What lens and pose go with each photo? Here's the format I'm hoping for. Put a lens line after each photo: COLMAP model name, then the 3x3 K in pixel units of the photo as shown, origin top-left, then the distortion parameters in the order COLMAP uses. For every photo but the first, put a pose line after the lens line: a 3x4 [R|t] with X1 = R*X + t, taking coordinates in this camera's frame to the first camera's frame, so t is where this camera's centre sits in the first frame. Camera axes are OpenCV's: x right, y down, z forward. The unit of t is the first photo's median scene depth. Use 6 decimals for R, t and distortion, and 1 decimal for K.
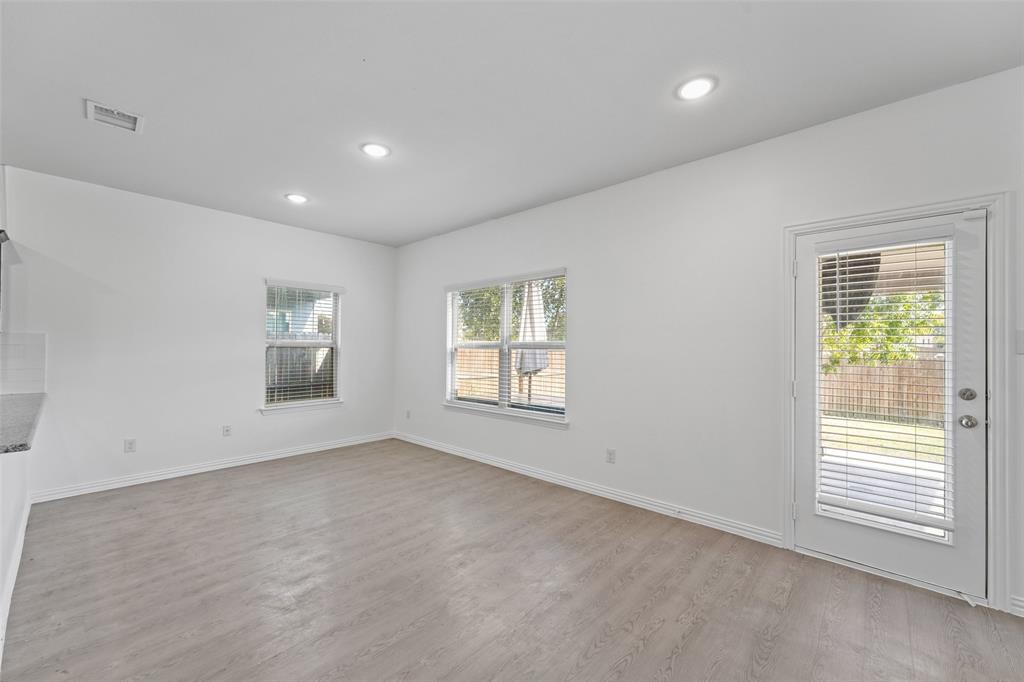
lens RADIAL K [[404.2, 0, 513.8], [0, 404.2, 342.0], [0, 0, 1]] dist [0.003243, -0.000048]
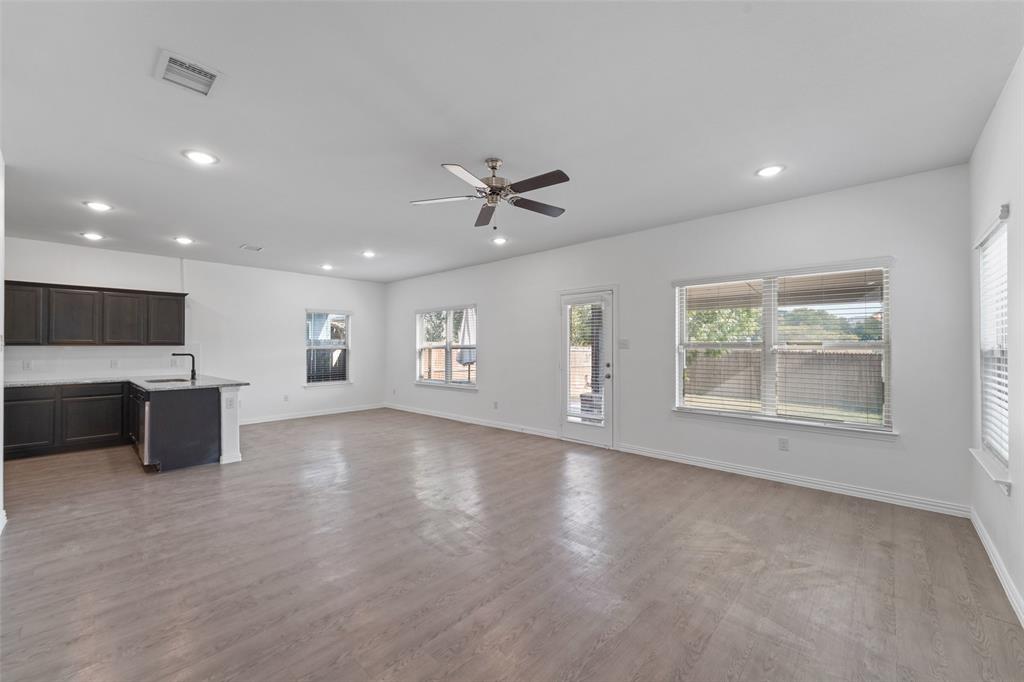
lens RADIAL K [[404.2, 0, 513.4], [0, 404.2, 344.9], [0, 0, 1]] dist [0.003243, -0.000048]
pose [[0.999915, -0.008483, -0.009920, 0.243330], [0.008517, 0.999958, 0.003386, -0.002563], [0.009891, -0.003470, 0.999945, -0.625521]]
